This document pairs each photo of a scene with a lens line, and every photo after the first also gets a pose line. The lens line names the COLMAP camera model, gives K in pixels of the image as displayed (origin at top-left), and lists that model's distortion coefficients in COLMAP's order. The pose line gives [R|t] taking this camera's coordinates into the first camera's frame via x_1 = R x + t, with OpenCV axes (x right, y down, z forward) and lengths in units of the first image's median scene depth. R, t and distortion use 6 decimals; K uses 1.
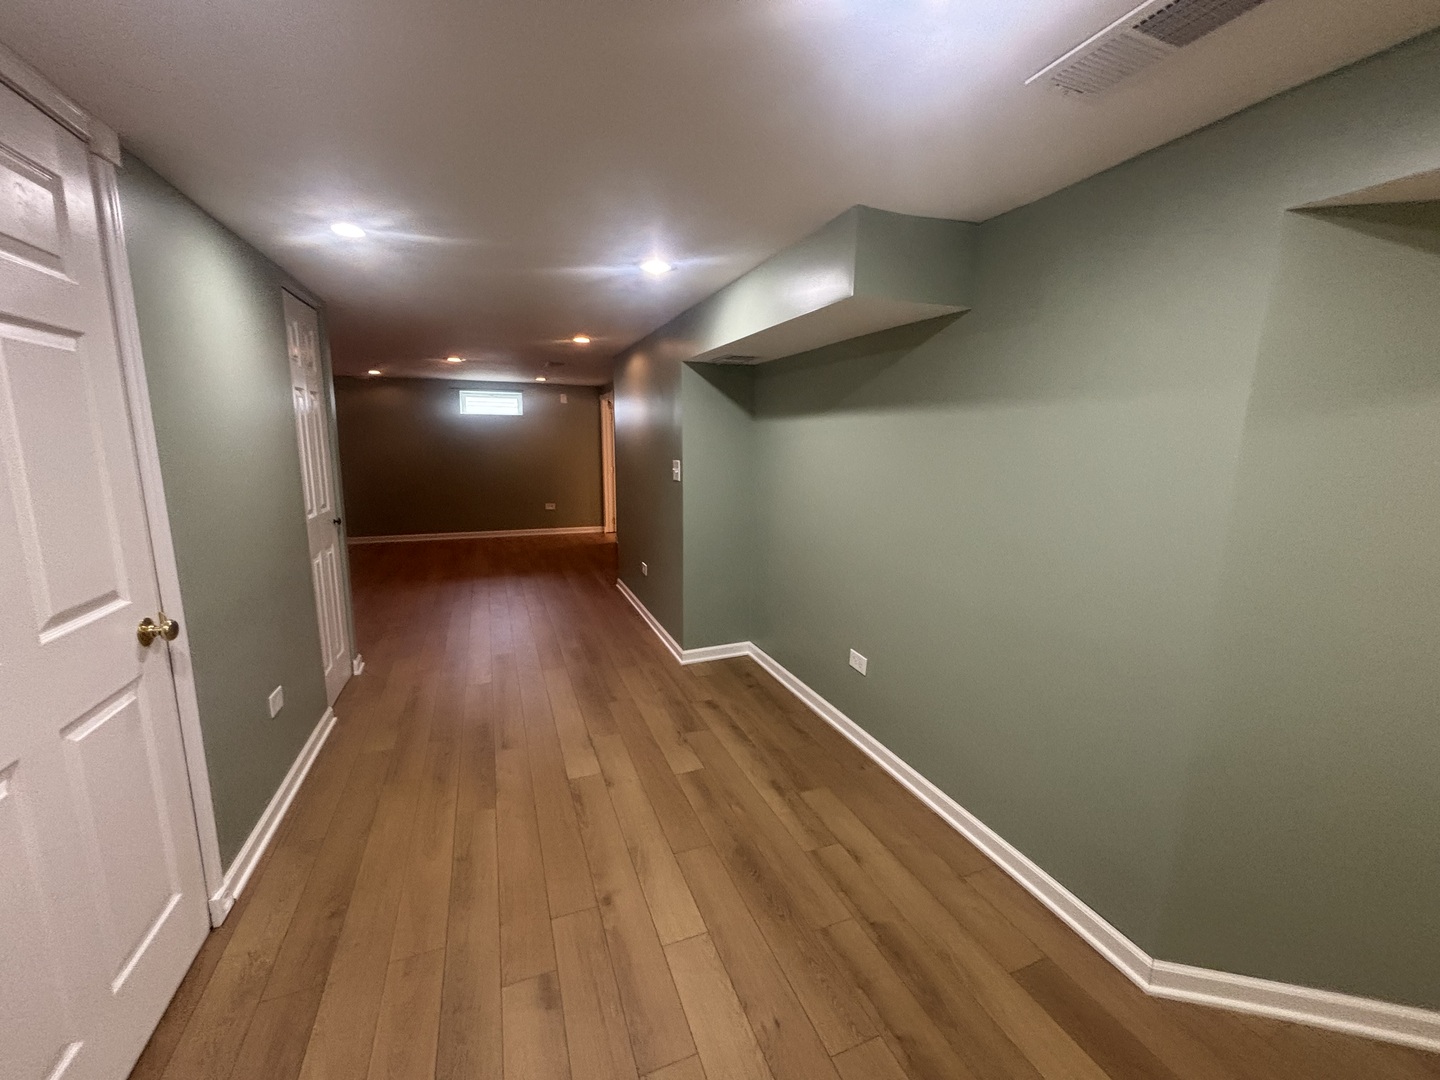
lens RADIAL K [[576.1, 0, 720.0], [0, 576.1, 540.0], [0, 0, 1]] dist [0.001914, -0.000204]
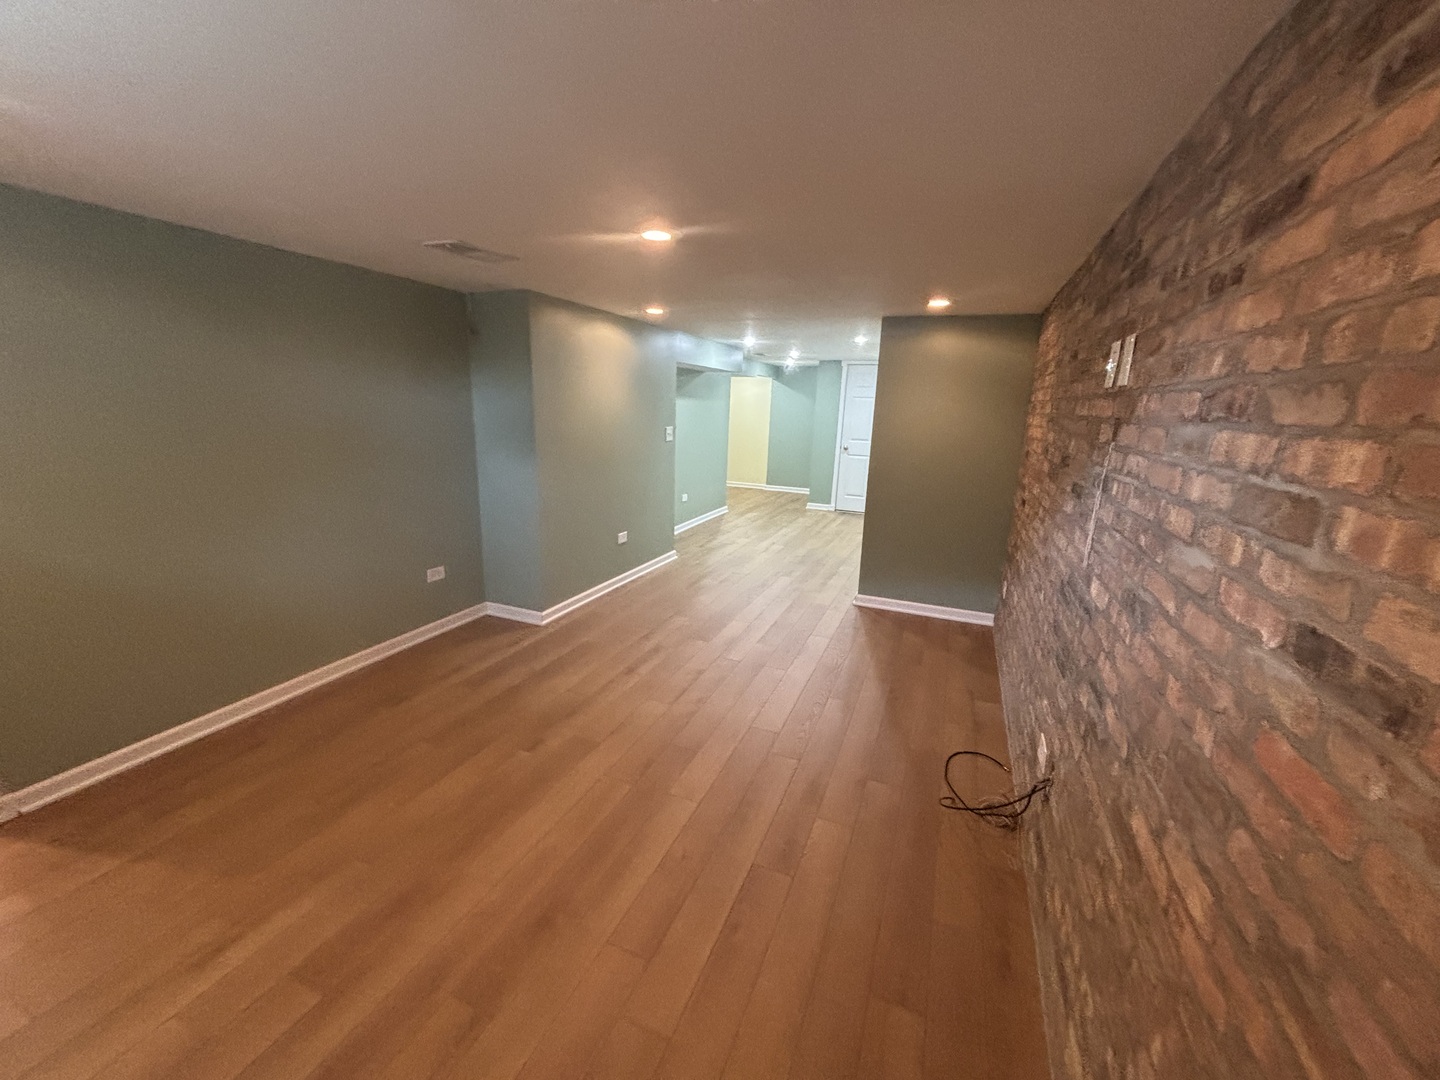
lens RADIAL K [[576.1, 0, 720.0], [0, 576.1, 540.0], [0, 0, 1]] dist [0.001914, -0.000204]
pose [[-0.722351, -0.183338, 0.666781, -1.386135], [0.070703, 0.939582, 0.334943, -0.400271], [-0.687903, 0.289090, -0.665745, 2.266523]]
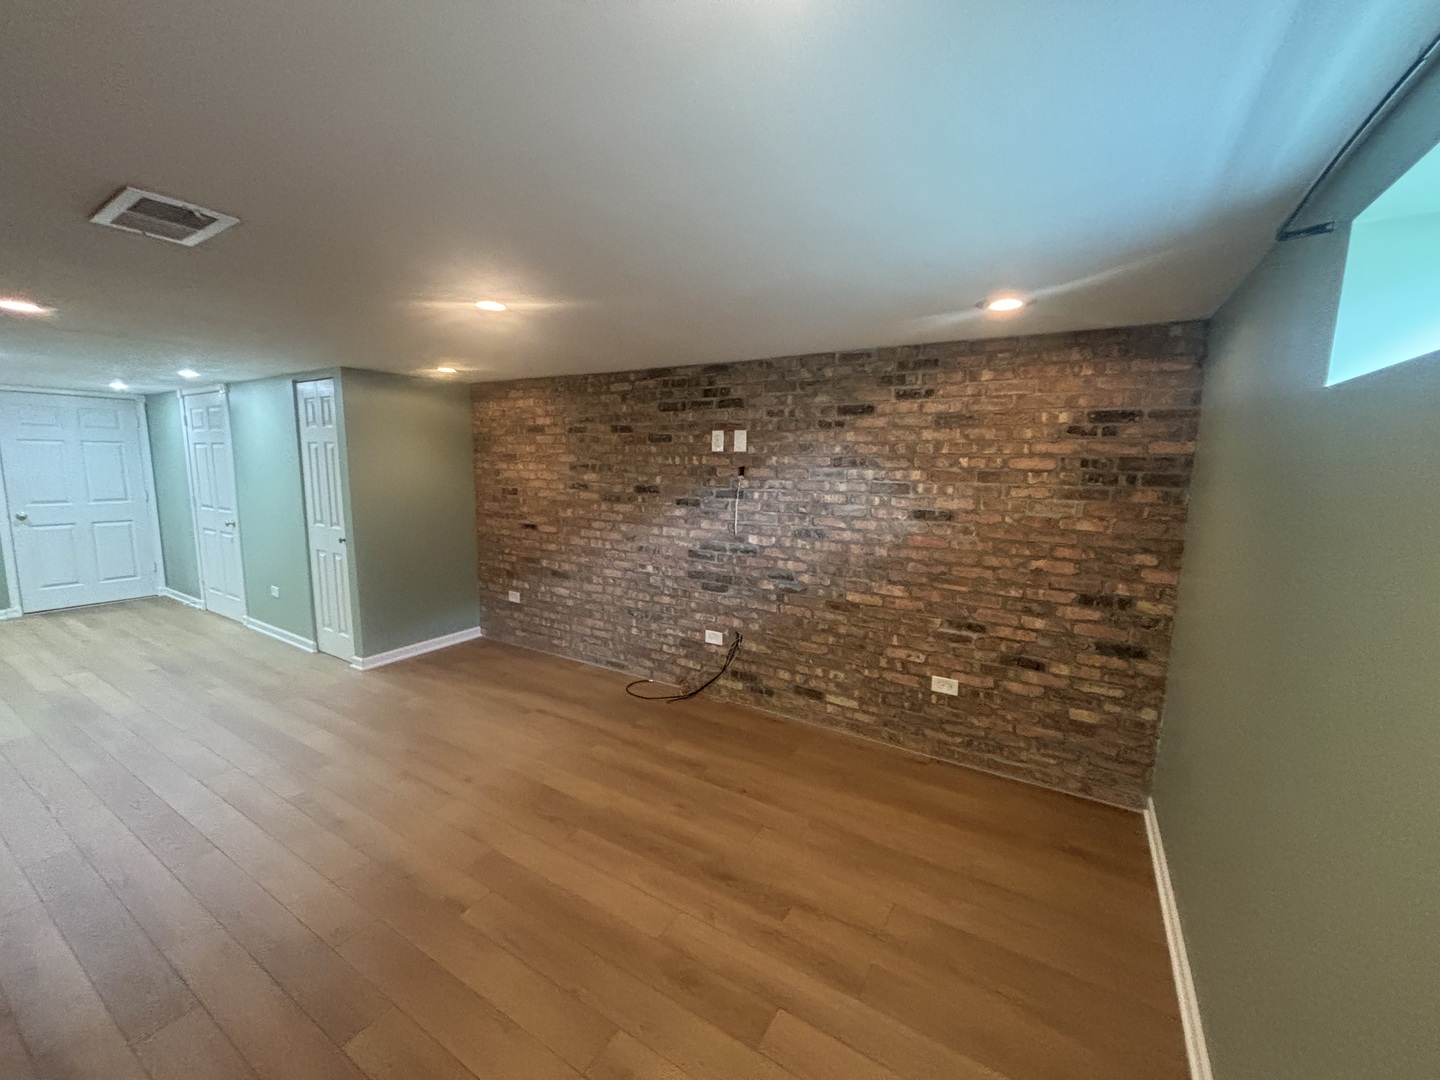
lens RADIAL K [[576.1, 0, 720.0], [0, 576.1, 540.0], [0, 0, 1]] dist [0.001914, -0.000204]
pose [[-0.801278, 0.073713, -0.593734, -0.592110], [-0.100136, 0.961860, 0.254556, -0.448488], [0.589852, 0.263425, -0.763336, 2.534973]]
